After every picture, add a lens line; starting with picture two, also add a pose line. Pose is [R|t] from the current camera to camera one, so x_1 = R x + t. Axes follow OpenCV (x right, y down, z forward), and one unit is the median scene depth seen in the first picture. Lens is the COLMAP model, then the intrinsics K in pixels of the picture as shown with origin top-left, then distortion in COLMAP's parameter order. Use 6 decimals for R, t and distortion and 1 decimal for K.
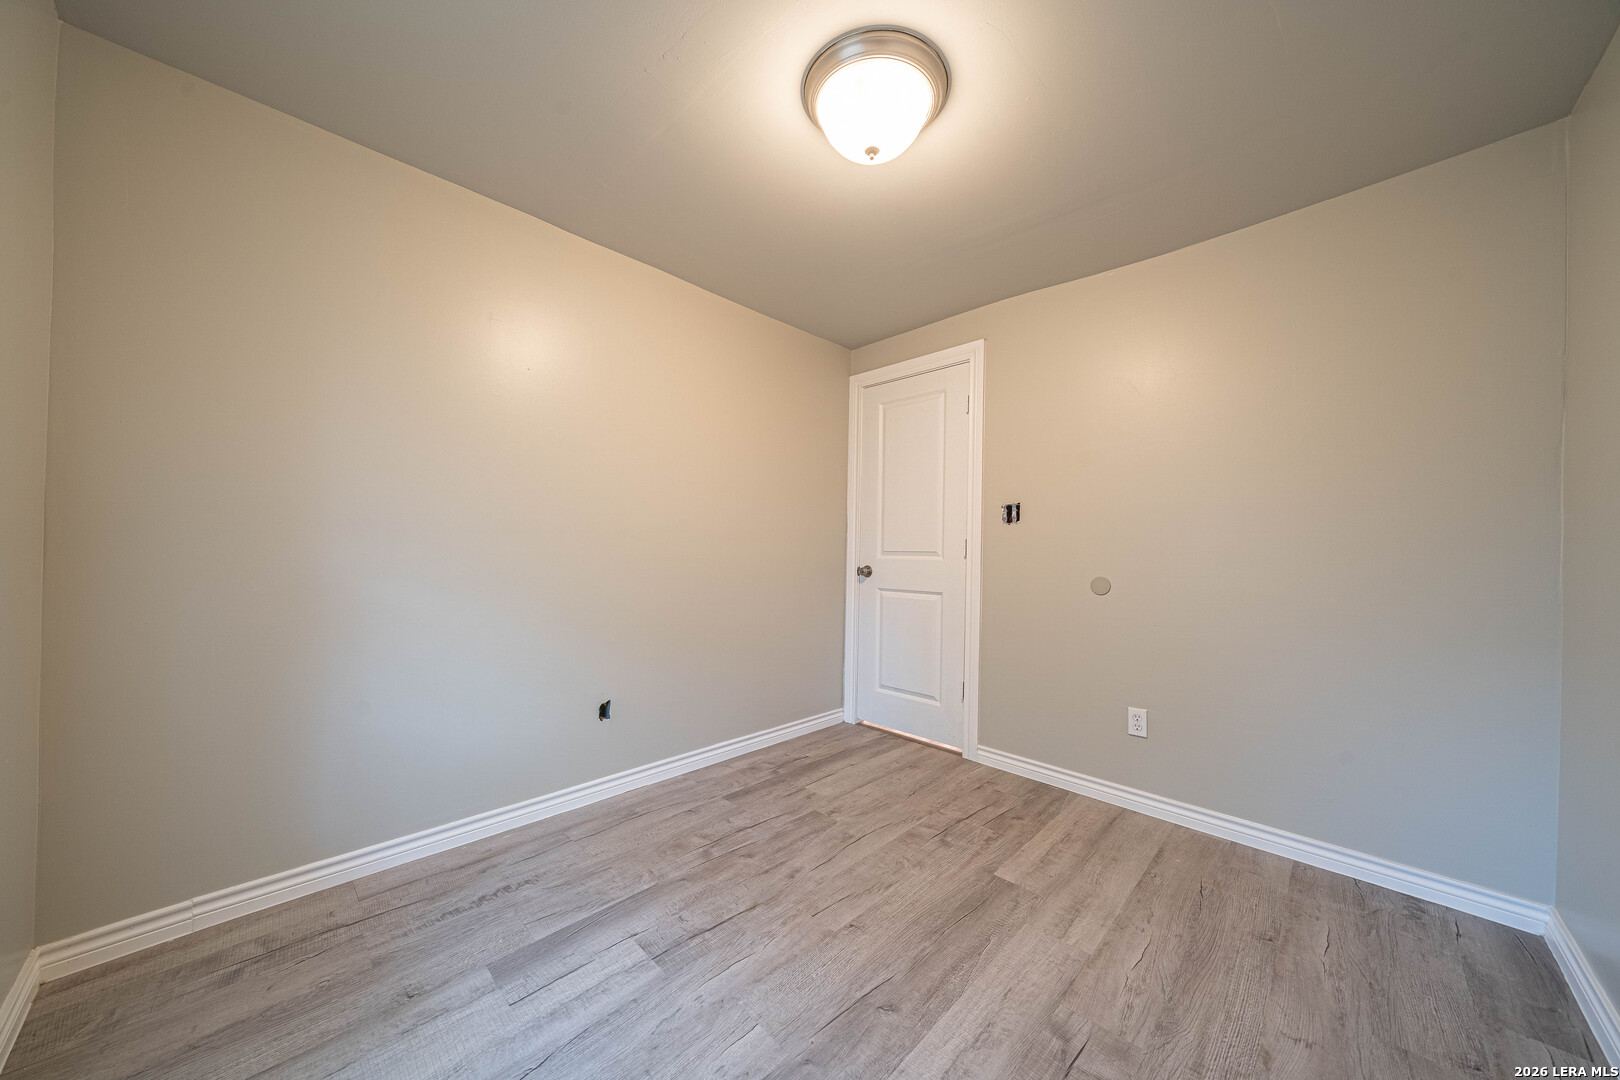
lens RADIAL K [[554.5, 0, 809.8], [0, 554.5, 544.9], [0, 0, 1]] dist [-0.003474, -0.000213]
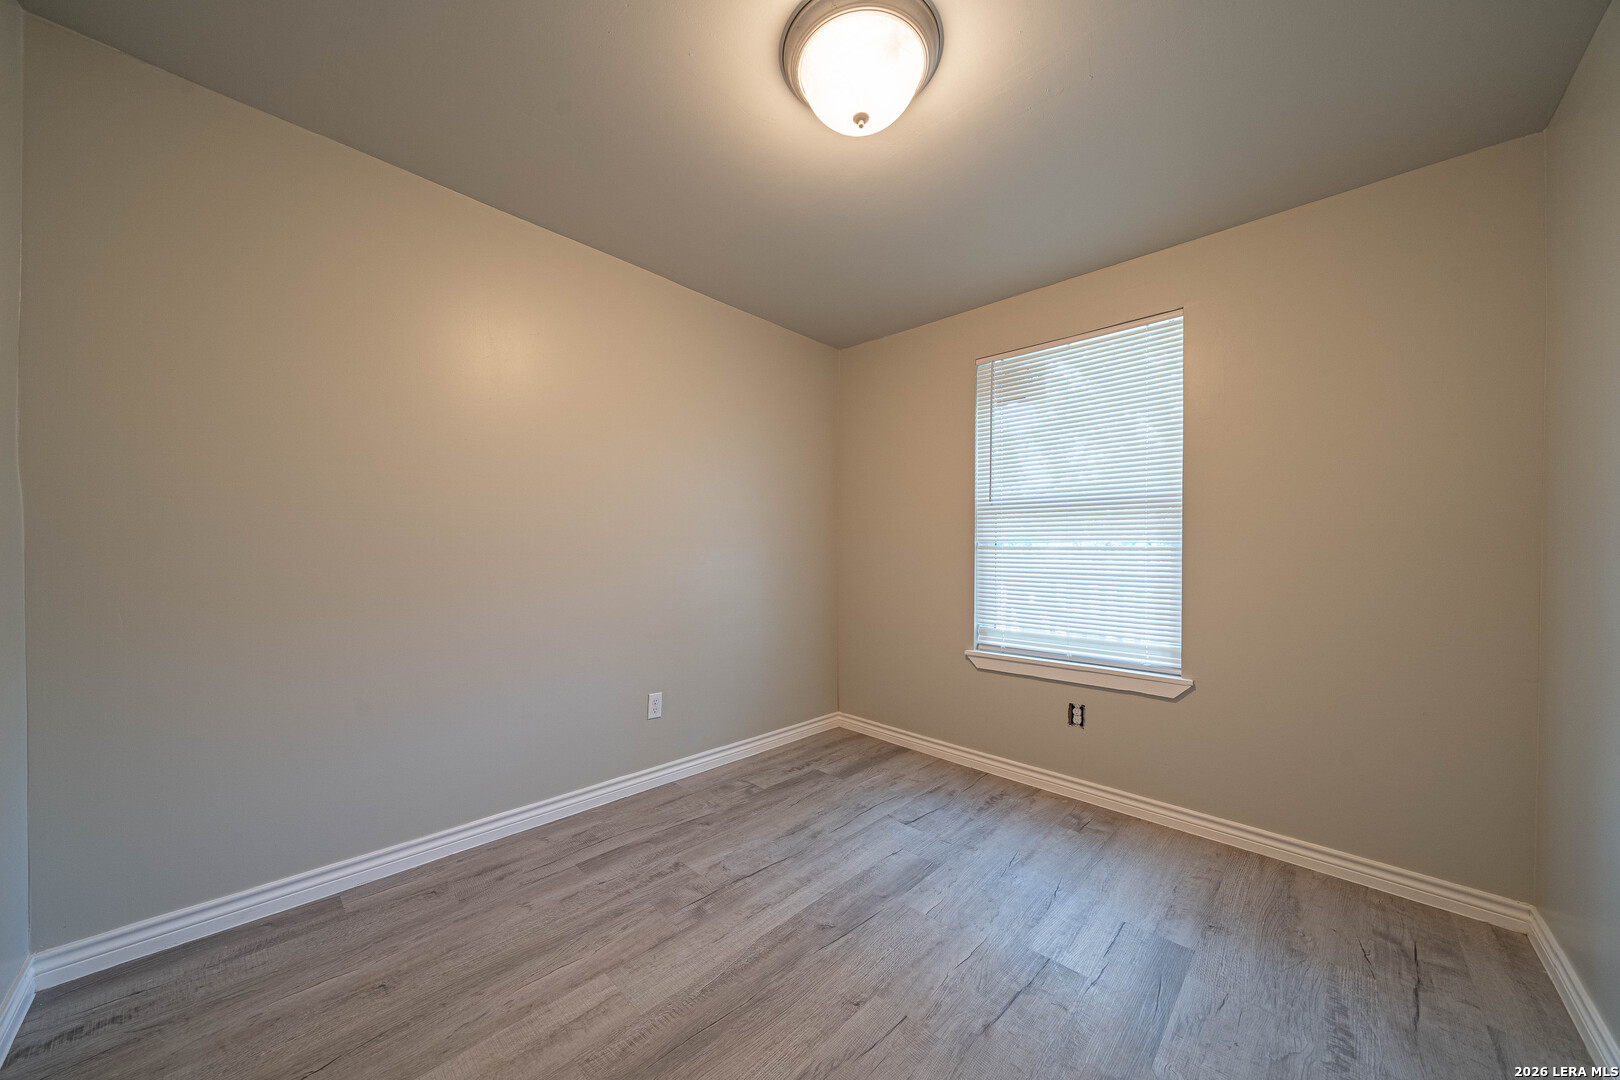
lens RADIAL K [[554.5, 0, 809.5], [0, 554.5, 546.4], [0, 0, 1]] dist [-0.003474, -0.000213]
pose [[-0.999564, -0.028576, -0.007417, 0.195726], [-0.028463, 0.999484, -0.014904, 0.010097], [0.007839, -0.014686, -0.999861, 2.079373]]
